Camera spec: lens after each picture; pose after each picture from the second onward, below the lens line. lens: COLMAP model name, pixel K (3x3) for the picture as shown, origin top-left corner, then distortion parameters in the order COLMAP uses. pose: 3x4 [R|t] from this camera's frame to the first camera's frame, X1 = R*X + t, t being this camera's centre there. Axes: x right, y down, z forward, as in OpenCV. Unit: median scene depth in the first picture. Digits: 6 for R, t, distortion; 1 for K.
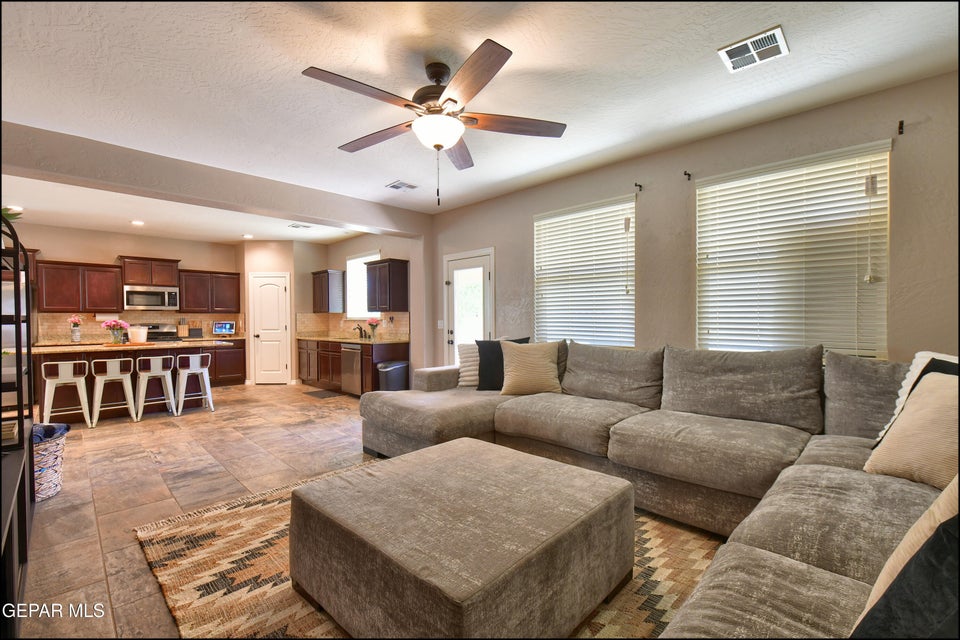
lens RADIAL K [[420.1, 0, 483.8], [0, 420.1, 324.0], [0, 0, 1]] dist [-0.003202, -0.000644]
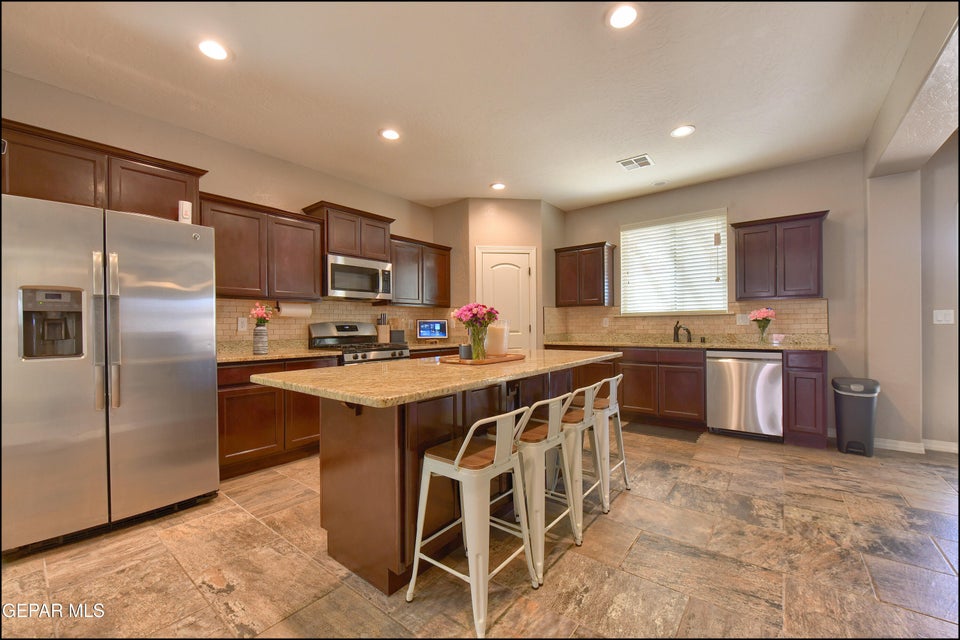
lens RADIAL K [[386.2, 0, 485.4], [0, 386.2, 325.3], [0, 0, 1]] dist [-0.007449, 0.000136]
pose [[0.993675, -0.001539, 0.112283, -0.746609], [0.003116, 0.999899, -0.013869, 0.014008], [-0.112250, 0.014131, 0.993579, 0.479752]]
